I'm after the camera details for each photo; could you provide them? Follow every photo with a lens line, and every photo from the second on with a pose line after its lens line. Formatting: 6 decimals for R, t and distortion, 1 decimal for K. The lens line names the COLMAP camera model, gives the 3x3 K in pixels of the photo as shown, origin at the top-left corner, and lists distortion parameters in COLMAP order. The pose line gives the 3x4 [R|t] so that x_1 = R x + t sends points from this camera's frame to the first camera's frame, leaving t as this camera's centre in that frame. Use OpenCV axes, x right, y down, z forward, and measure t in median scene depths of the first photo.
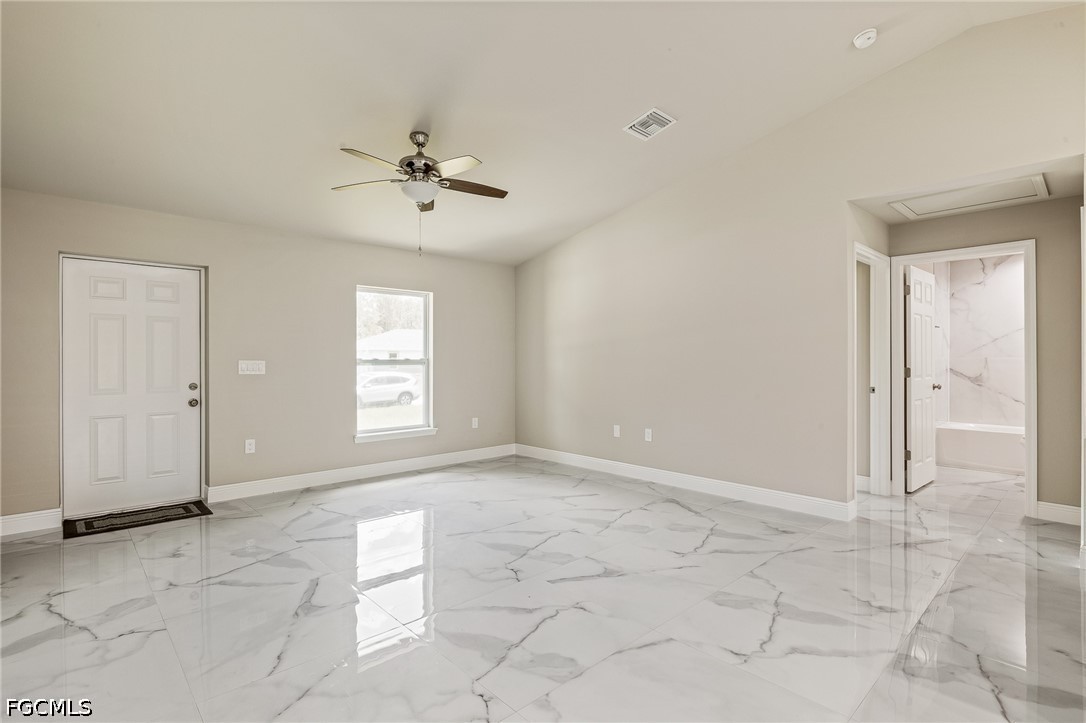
lens RADIAL K [[520.9, 0, 537.1], [0, 520.9, 358.3], [0, 0, 1]] dist [-0.004965, 0.001469]
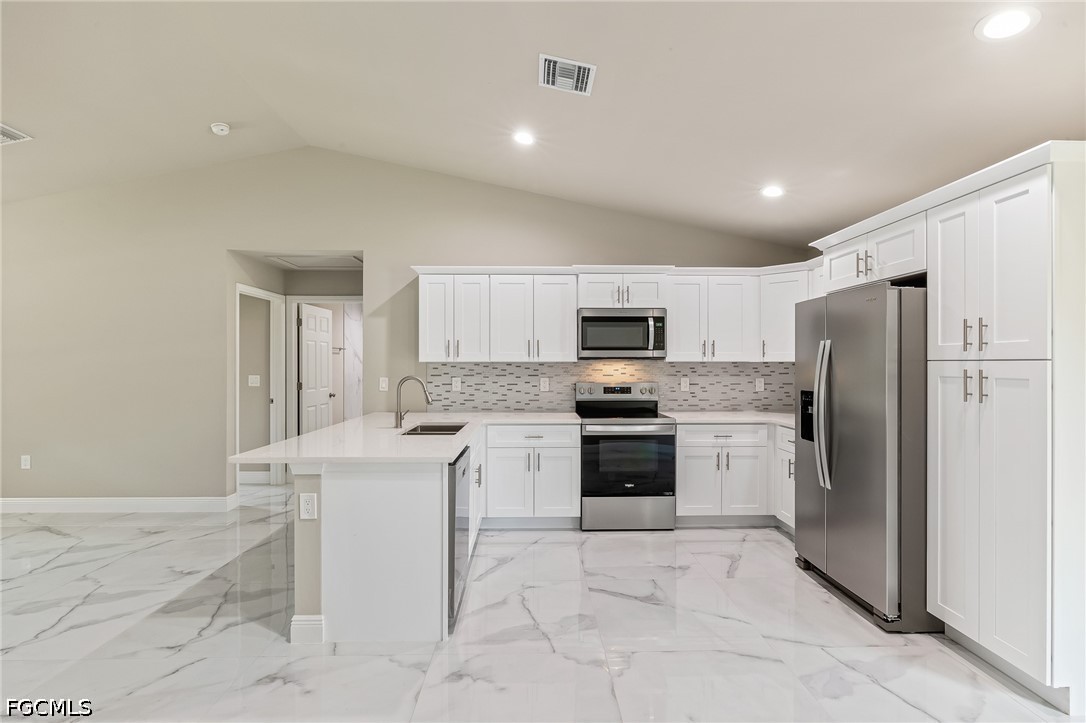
lens RADIAL K [[520.9, 0, 554.0], [0, 520.9, 360.8], [0, 0, 1]] dist [-0.004965, 0.001469]
pose [[0.651407, 0.006141, 0.758703, 0.185002], [-0.005799, 0.999978, -0.003115, -0.044498], [-0.758706, -0.002370, 0.651429, -0.407736]]
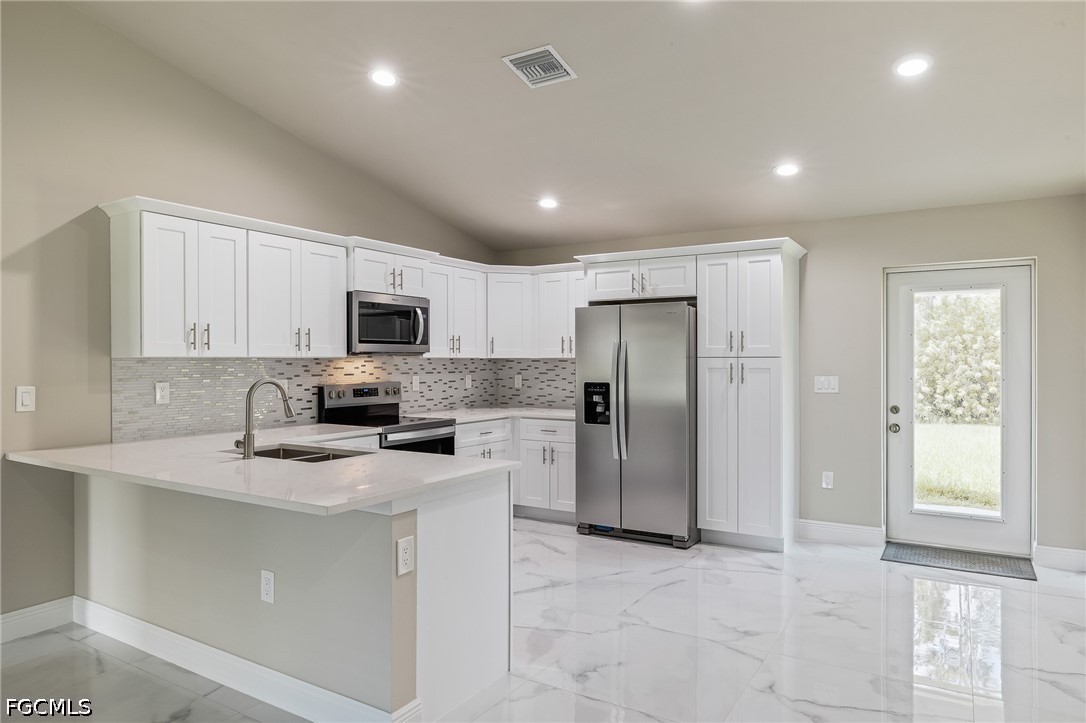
lens RADIAL K [[672.3, 0, 569.9], [0, 672.3, 357.8], [0, 0, 1]] dist [-0.007758, -0.004125]
pose [[-0.293276, 0.006042, 0.956009, -0.173031], [-0.003804, 0.999965, -0.007487, -0.038086], [-0.956020, -0.005832, -0.293243, 0.335283]]
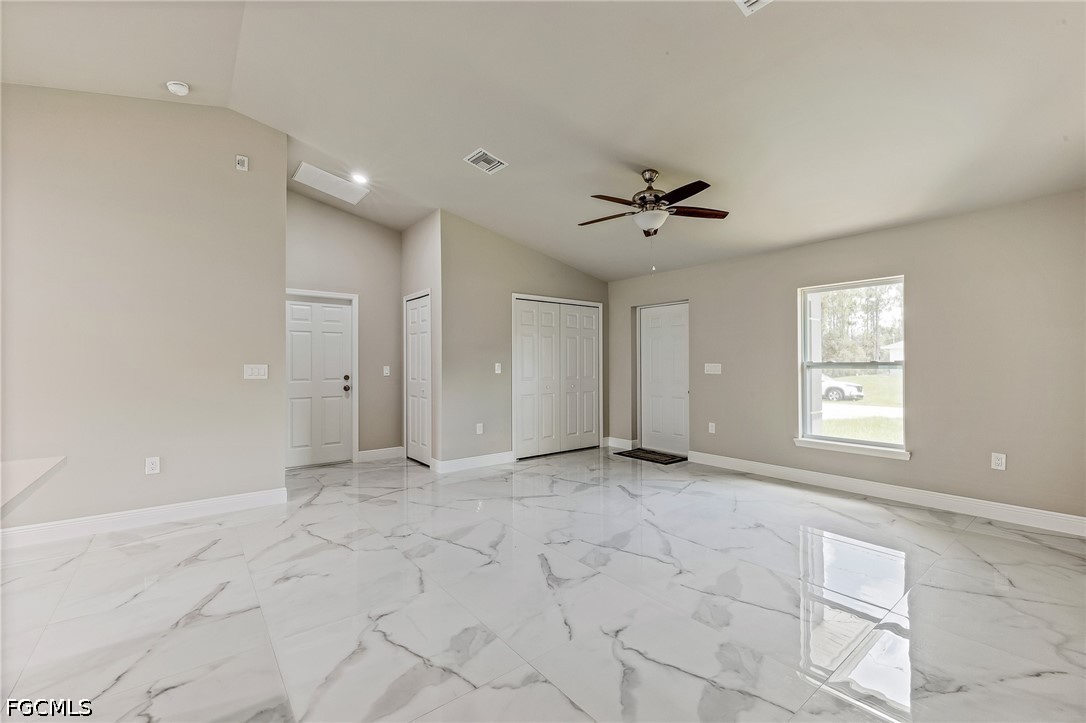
lens RADIAL K [[449.3, 0, 545.2], [0, 449.3, 360.4], [0, 0, 1]] dist [-0.000442, -0.000211]
pose [[-0.075400, -0.007319, -0.997127, 0.827839], [0.008382, 0.999933, -0.007974, 0.002980], [0.997118, -0.008959, -0.075333, 0.875813]]
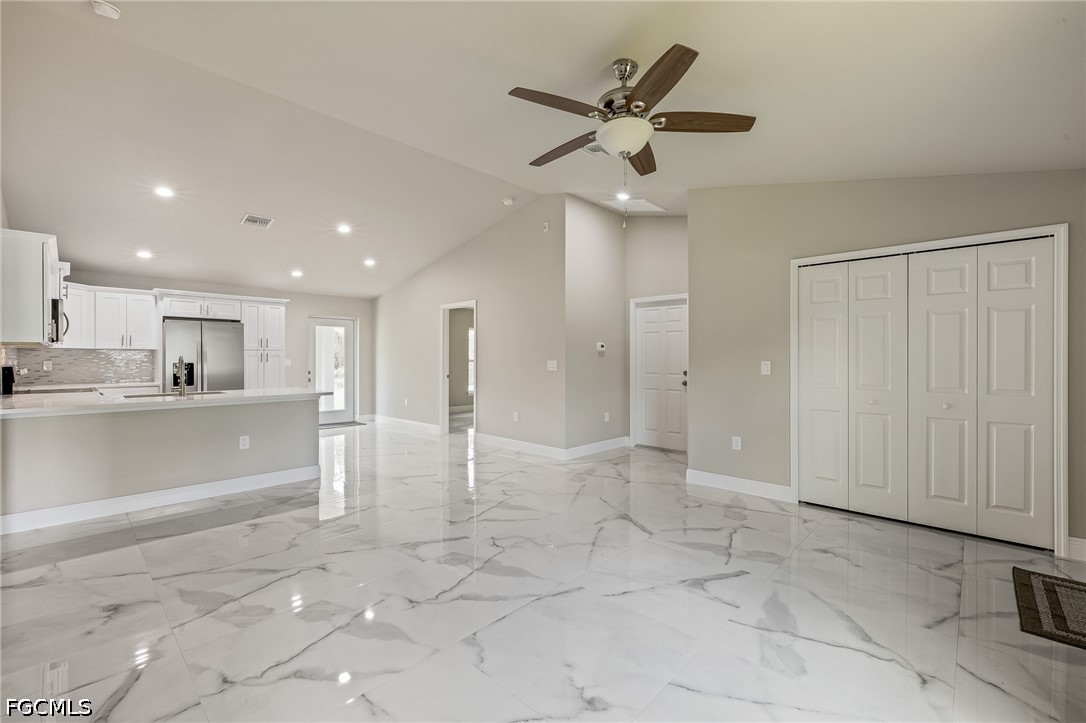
lens RADIAL K [[449.3, 0, 545.4], [0, 449.3, 360.9], [0, 0, 1]] dist [-0.000442, -0.000211]
pose [[-0.996976, 0.001607, -0.077698, -0.064896], [0.001513, 0.999998, 0.001272, -0.003883], [0.077700, 0.001151, -0.996976, 1.700523]]
